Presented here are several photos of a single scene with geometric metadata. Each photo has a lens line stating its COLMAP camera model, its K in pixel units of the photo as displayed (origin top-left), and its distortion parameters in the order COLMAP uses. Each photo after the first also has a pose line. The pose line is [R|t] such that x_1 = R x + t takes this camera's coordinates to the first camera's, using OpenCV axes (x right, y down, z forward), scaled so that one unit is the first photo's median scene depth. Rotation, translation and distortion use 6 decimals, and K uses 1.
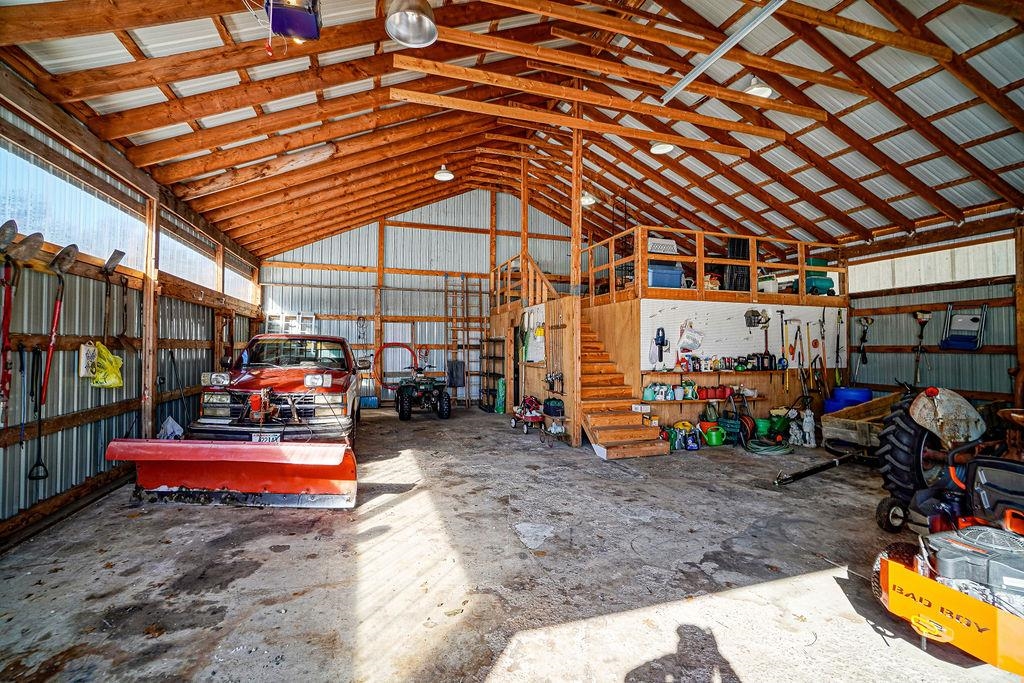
lens RADIAL K [[451.5, 0, 502.9], [0, 451.5, 333.8], [0, 0, 1]] dist [-0.065966, 0.025082]
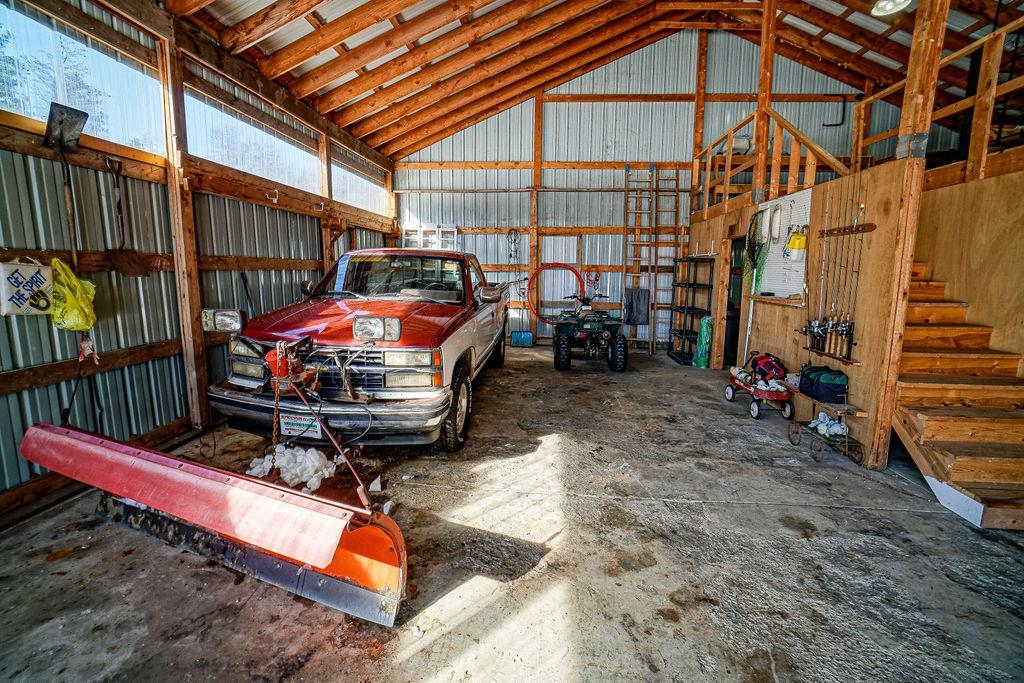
lens RADIAL K [[451.5, 0, 502.9], [0, 451.5, 333.8], [0, 0, 1]] dist [-0.065966, 0.025082]
pose [[0.925897, 0.057574, -0.373363, -0.035319], [0.006432, 0.985773, 0.167960, 0.010802], [0.377721, -0.157915, 0.912354, 0.284673]]
